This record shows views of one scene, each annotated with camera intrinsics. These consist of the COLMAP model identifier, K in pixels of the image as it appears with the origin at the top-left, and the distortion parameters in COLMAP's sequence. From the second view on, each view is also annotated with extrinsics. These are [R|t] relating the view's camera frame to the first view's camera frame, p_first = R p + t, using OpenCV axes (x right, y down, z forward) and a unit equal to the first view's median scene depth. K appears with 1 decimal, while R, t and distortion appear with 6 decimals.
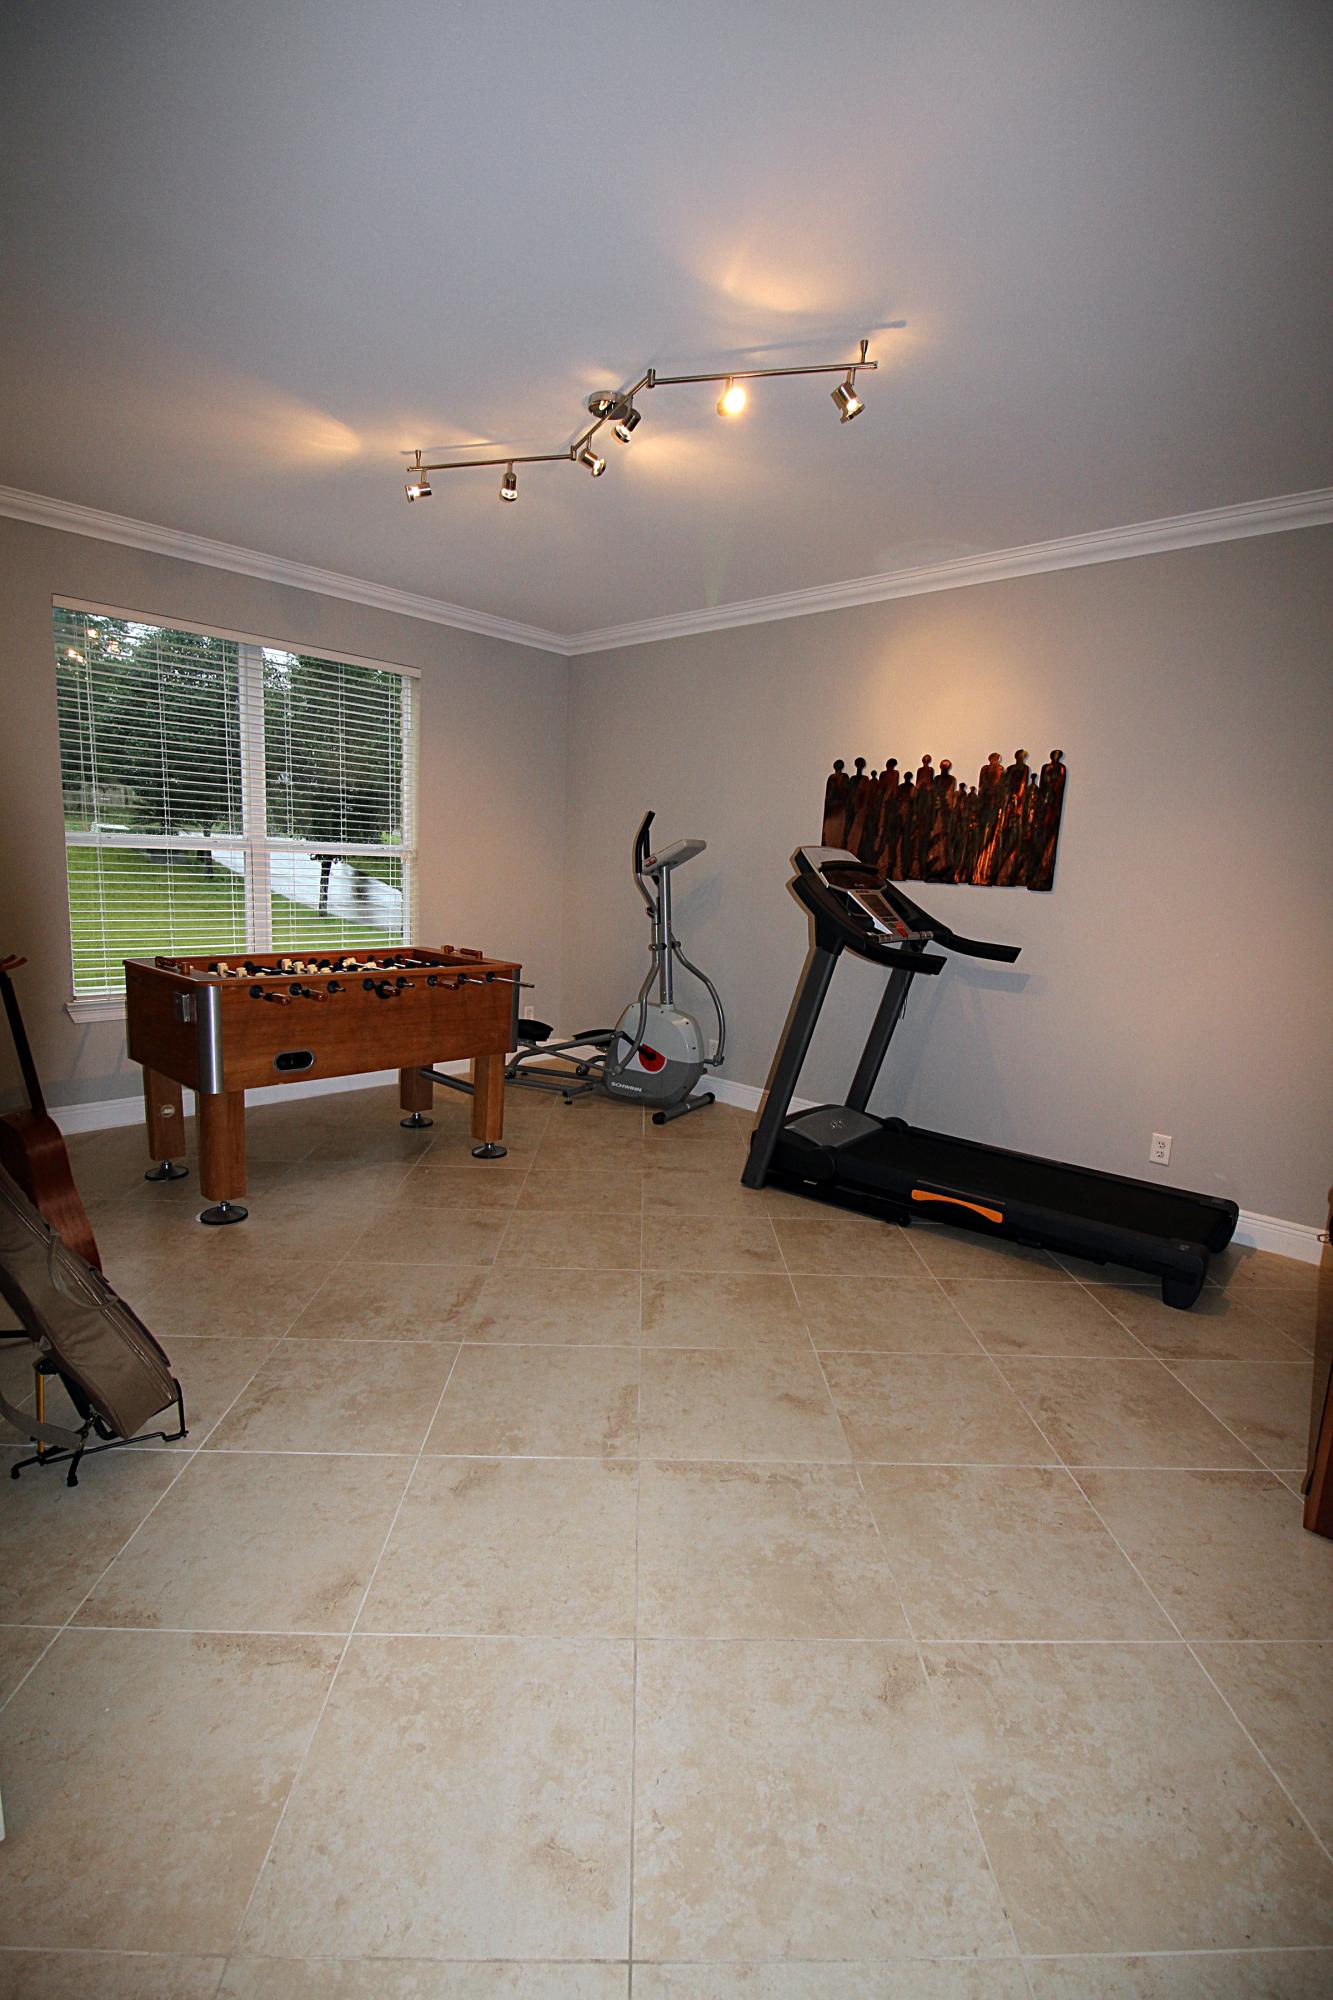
lens RADIAL K [[923.4, 0, 674.4], [0, 923.4, 1008.8], [0, 0, 1]] dist [-0.020696, -0.005617]
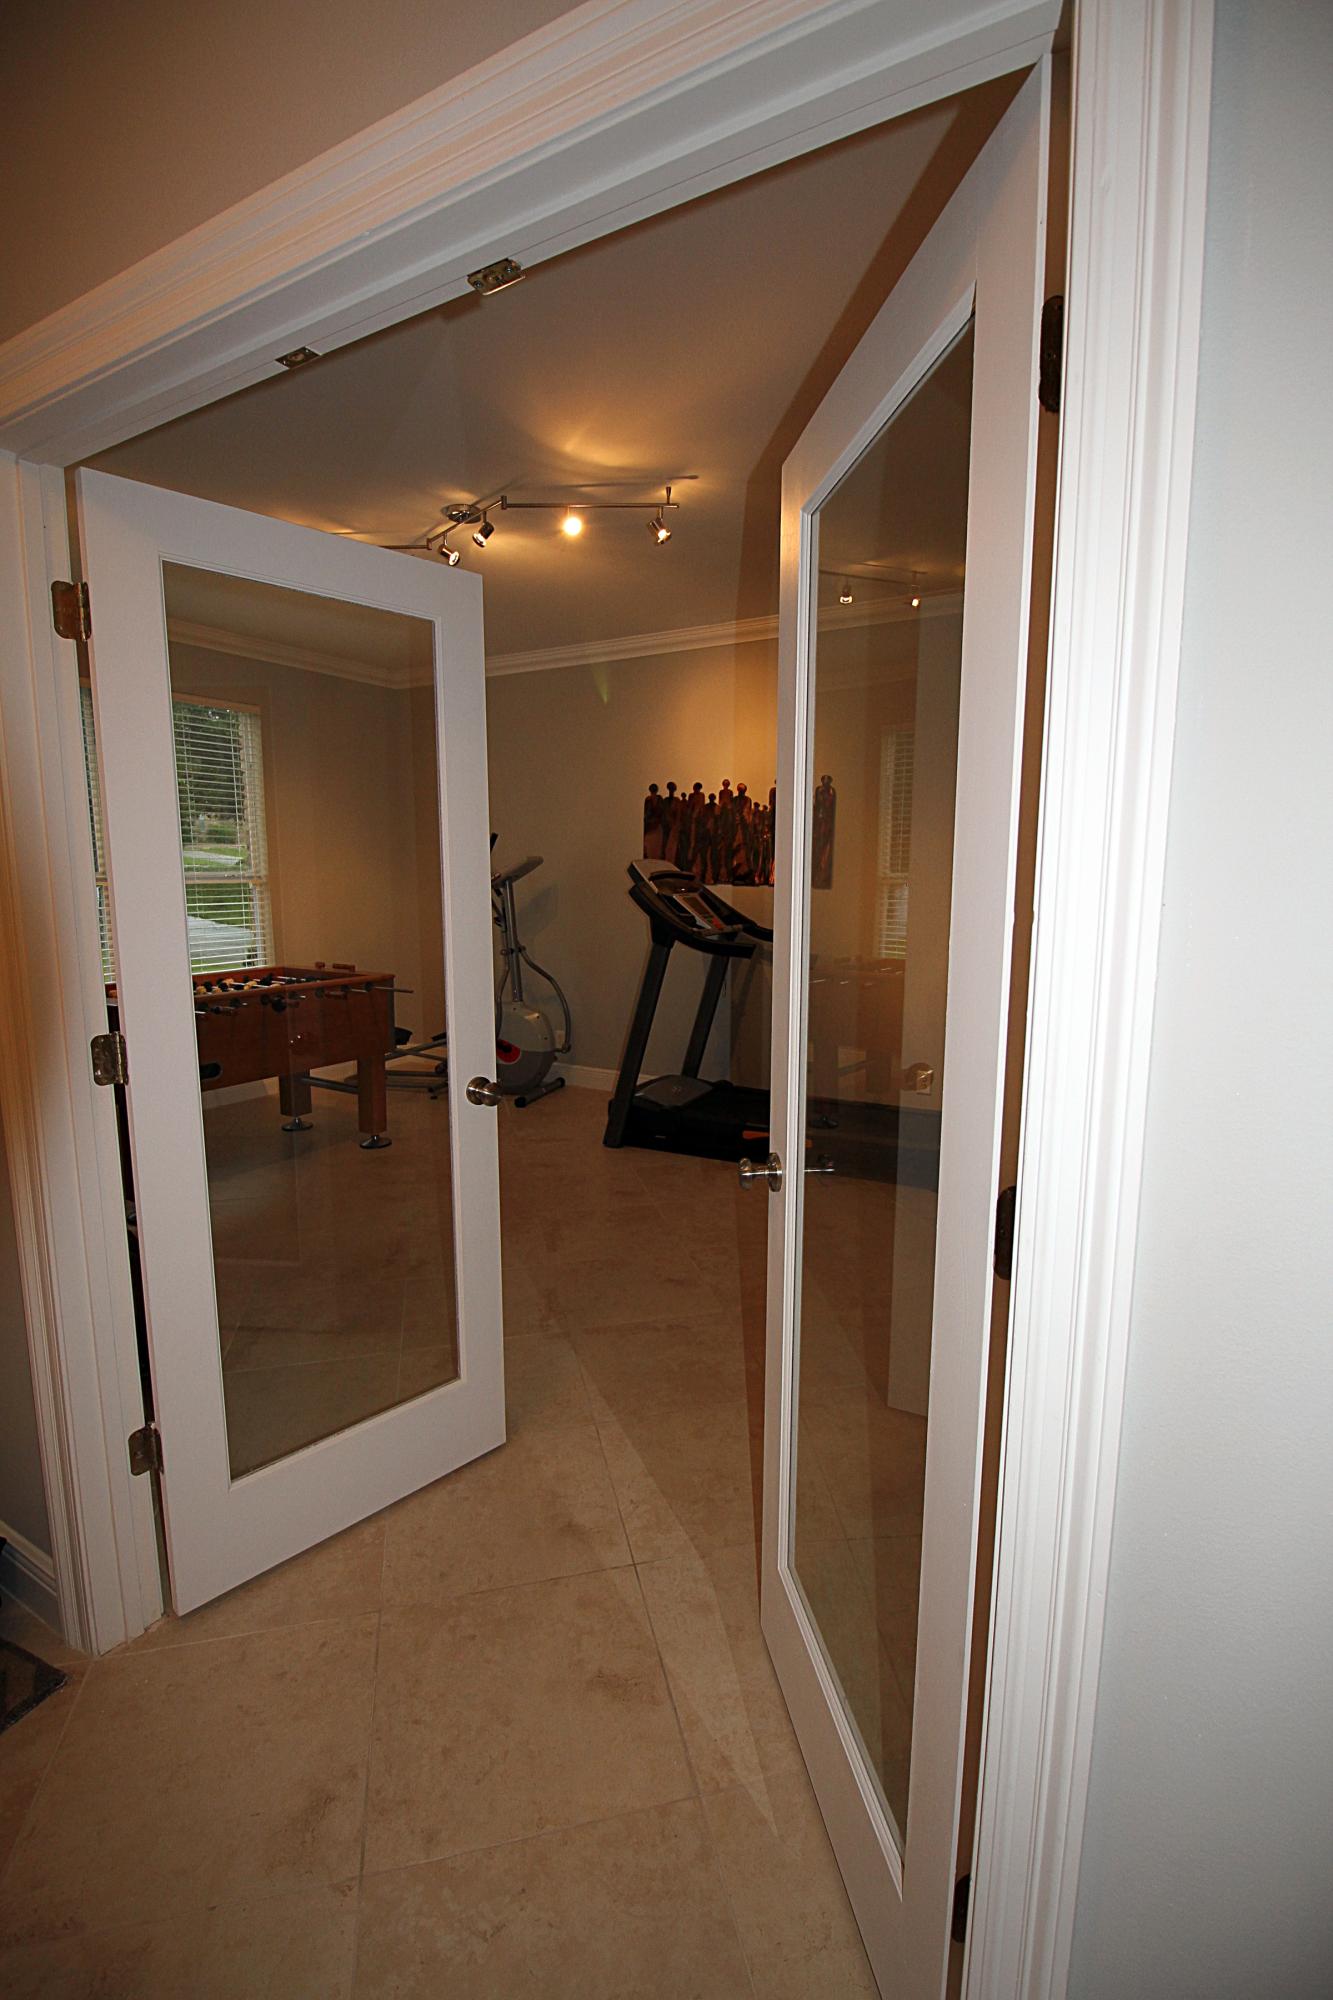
lens RADIAL K [[923.4, 0, 674.4], [0, 923.4, 1008.8], [0, 0, 1]] dist [-0.020696, -0.005617]
pose [[0.975822, -0.074777, 0.205377, -0.065412], [0.075252, 0.997149, 0.005505, 0.013910], [-0.205203, 0.010083, 0.978667, -0.175732]]
